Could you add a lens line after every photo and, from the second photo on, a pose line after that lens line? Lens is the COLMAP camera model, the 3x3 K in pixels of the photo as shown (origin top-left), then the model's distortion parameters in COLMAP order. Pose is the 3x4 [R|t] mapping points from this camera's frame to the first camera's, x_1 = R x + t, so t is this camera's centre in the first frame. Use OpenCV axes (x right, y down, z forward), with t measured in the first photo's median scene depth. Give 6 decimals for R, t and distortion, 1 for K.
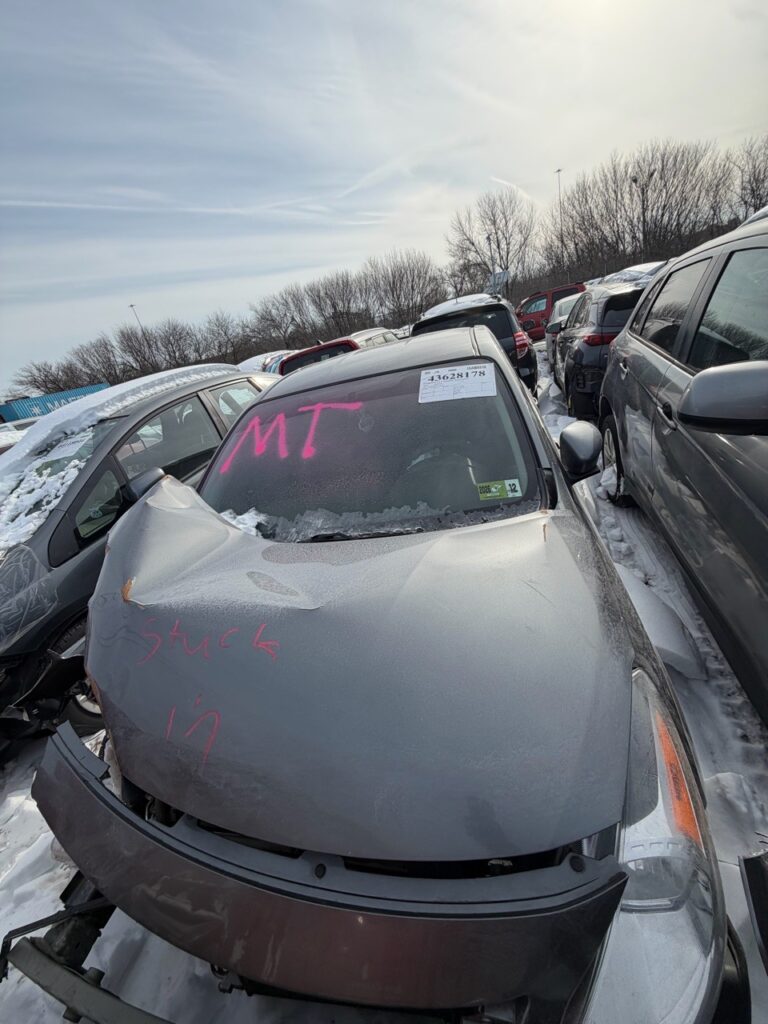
lens RADIAL K [[405.9, 0, 384.0], [0, 405.9, 512.0], [0, 0, 1]] dist [-0.000219, -0.000534]
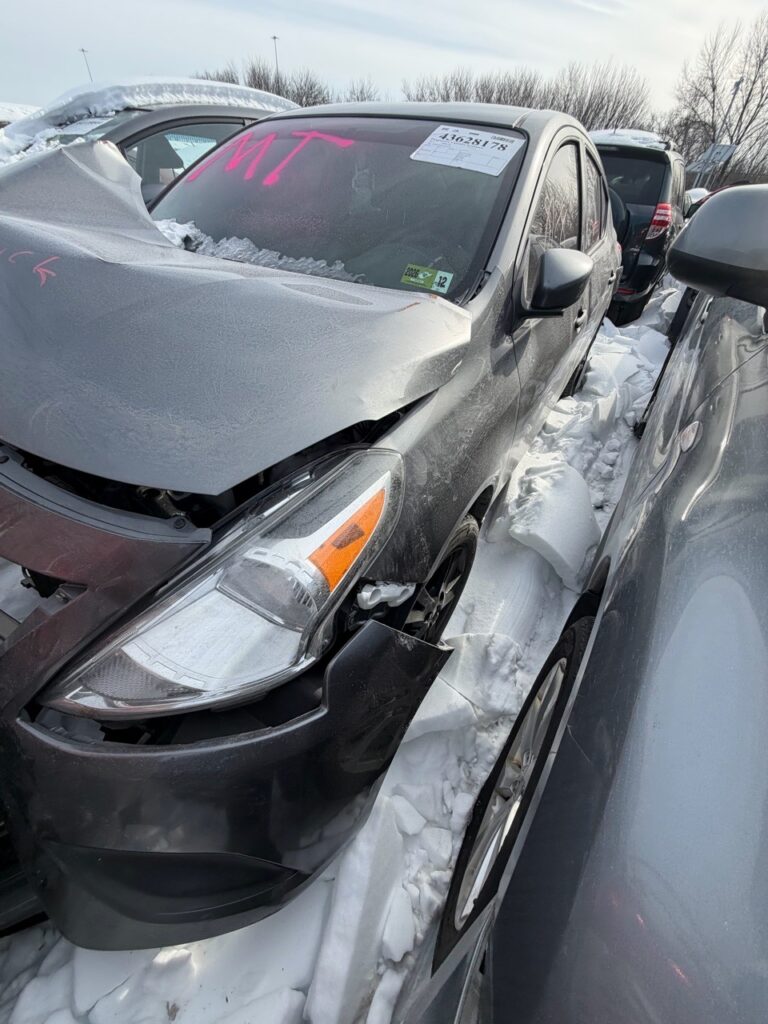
lens RADIAL K [[405.9, 0, 384.0], [0, 405.9, 512.0], [0, 0, 1]] dist [-0.000219, -0.000534]
pose [[0.915819, 0.398700, -0.048110, 0.208700], [-0.365923, 0.877824, 0.309072, 0.069058], [0.165459, -0.265450, 0.949821, 0.022221]]
